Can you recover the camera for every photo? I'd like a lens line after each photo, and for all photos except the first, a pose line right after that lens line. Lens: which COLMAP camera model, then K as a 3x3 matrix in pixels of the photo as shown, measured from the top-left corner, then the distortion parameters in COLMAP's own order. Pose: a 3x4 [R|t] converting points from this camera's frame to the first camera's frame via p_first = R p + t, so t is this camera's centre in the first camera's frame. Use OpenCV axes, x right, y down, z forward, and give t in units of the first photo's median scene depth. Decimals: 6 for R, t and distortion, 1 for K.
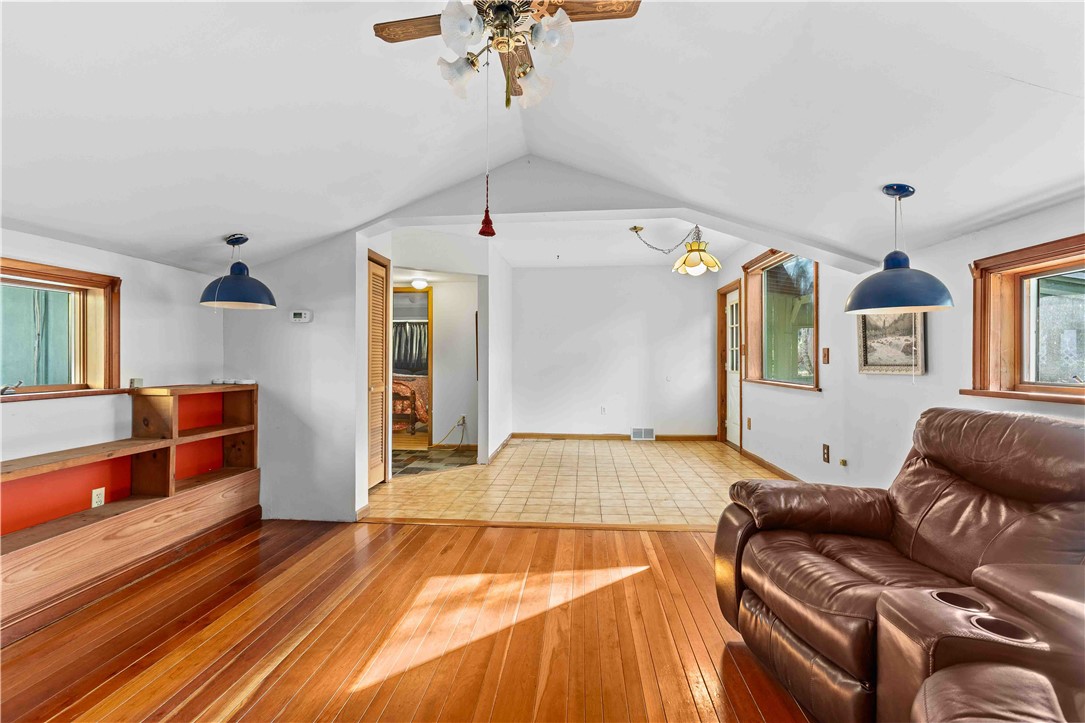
lens RADIAL K [[492.8, 0, 539.6], [0, 492.8, 361.1], [0, 0, 1]] dist [-0.000807, 0.000790]
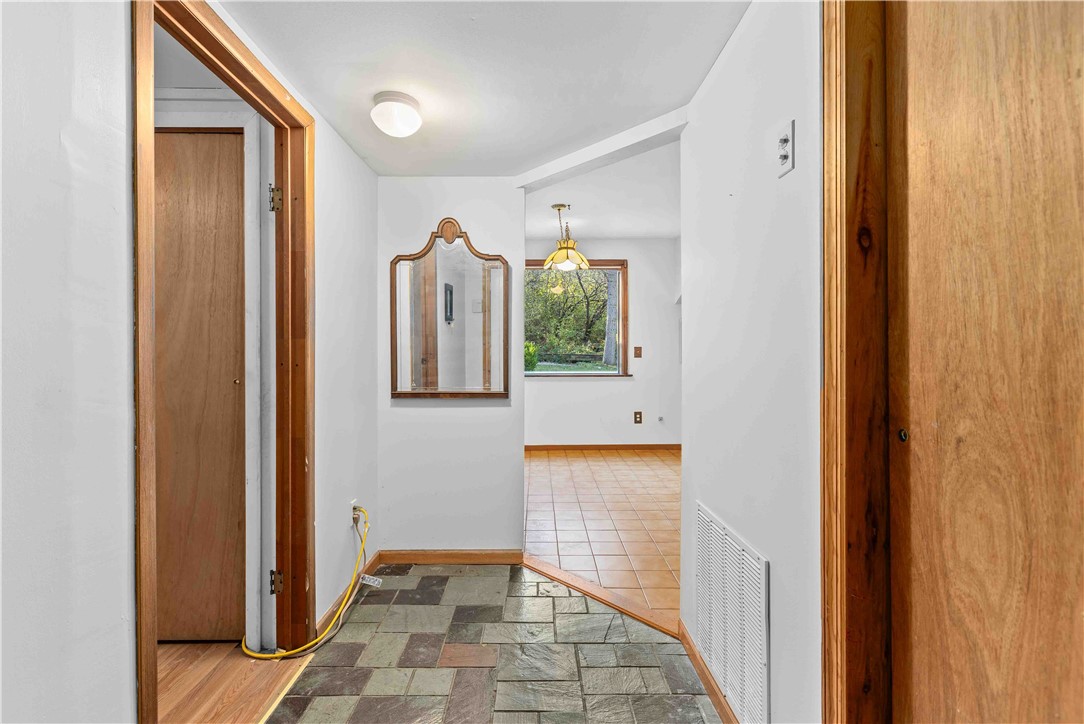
lens RADIAL K [[492.3, 0, 541.1], [0, 492.3, 358.3], [0, 0, 1]] dist [-0.000807, 0.000790]
pose [[-0.100429, -0.001485, 0.994943, -0.881364], [0.007334, 0.999971, 0.002232, 0.002397], [-0.994917, 0.007521, -0.100415, 1.450431]]
